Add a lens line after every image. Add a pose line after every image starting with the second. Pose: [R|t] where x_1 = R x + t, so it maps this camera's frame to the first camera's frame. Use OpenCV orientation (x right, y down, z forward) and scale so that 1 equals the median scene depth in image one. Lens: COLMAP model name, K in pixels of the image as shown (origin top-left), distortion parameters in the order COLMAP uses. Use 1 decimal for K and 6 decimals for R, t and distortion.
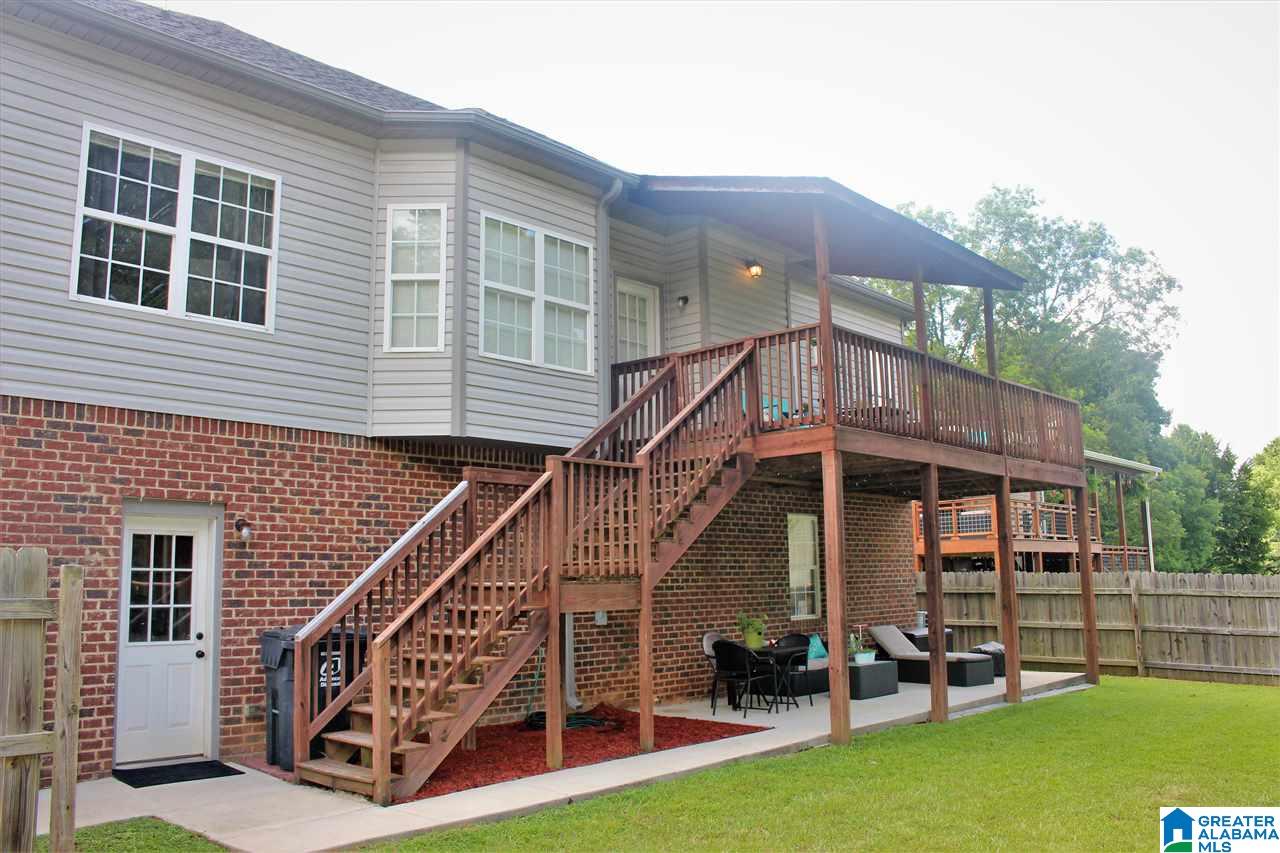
lens RADIAL K [[1064.8, 0, 643.9], [0, 1064.8, 430.9], [0, 0, 1]] dist [-0.099838, 0.043323]
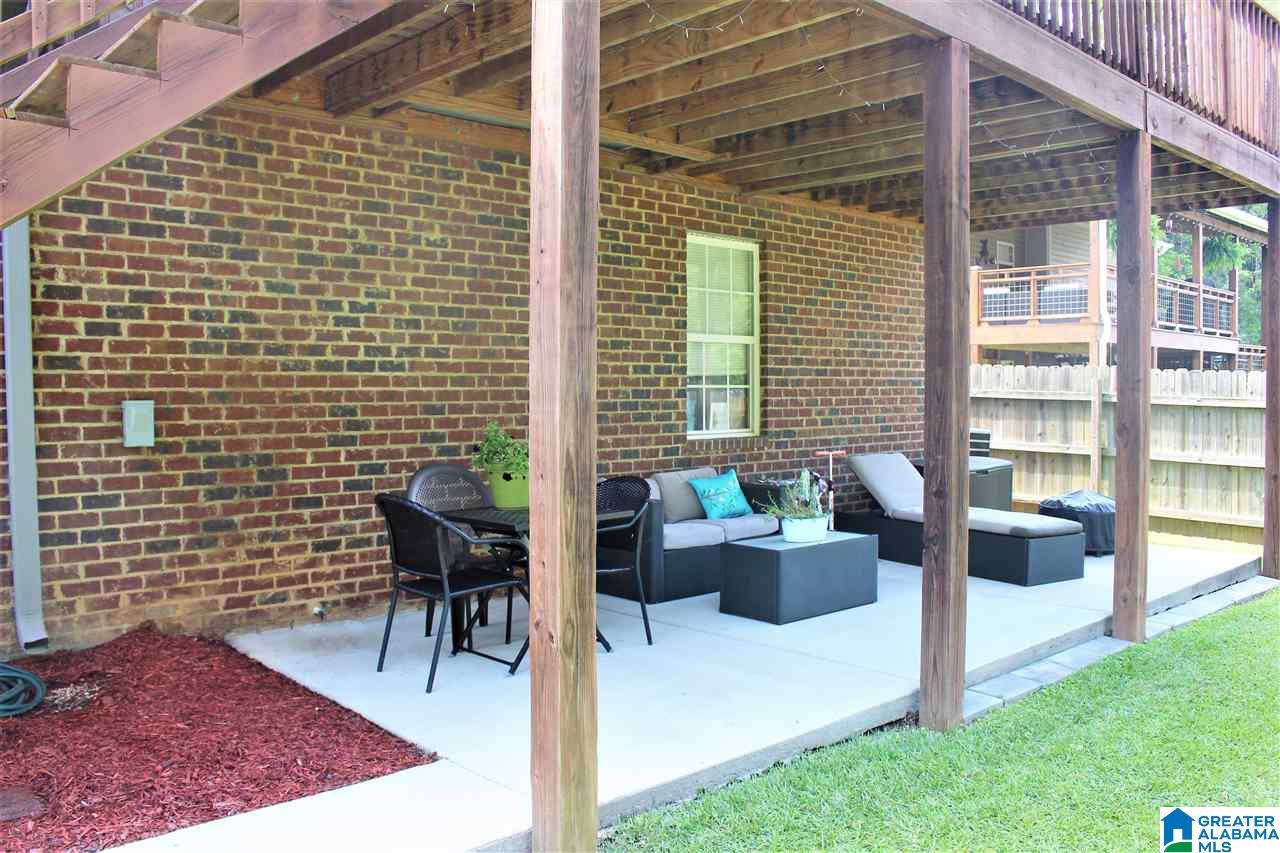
lens RADIAL K [[1064.8, 0, 642.5], [0, 1064.8, 424.1], [0, 0, 1]] dist [-0.099838, 0.043323]
pose [[0.997019, 0.020353, -0.074429, 0.148755], [-0.006960, 0.984375, 0.175949, 0.077105], [0.076847, -0.174906, 0.981582, 0.471422]]
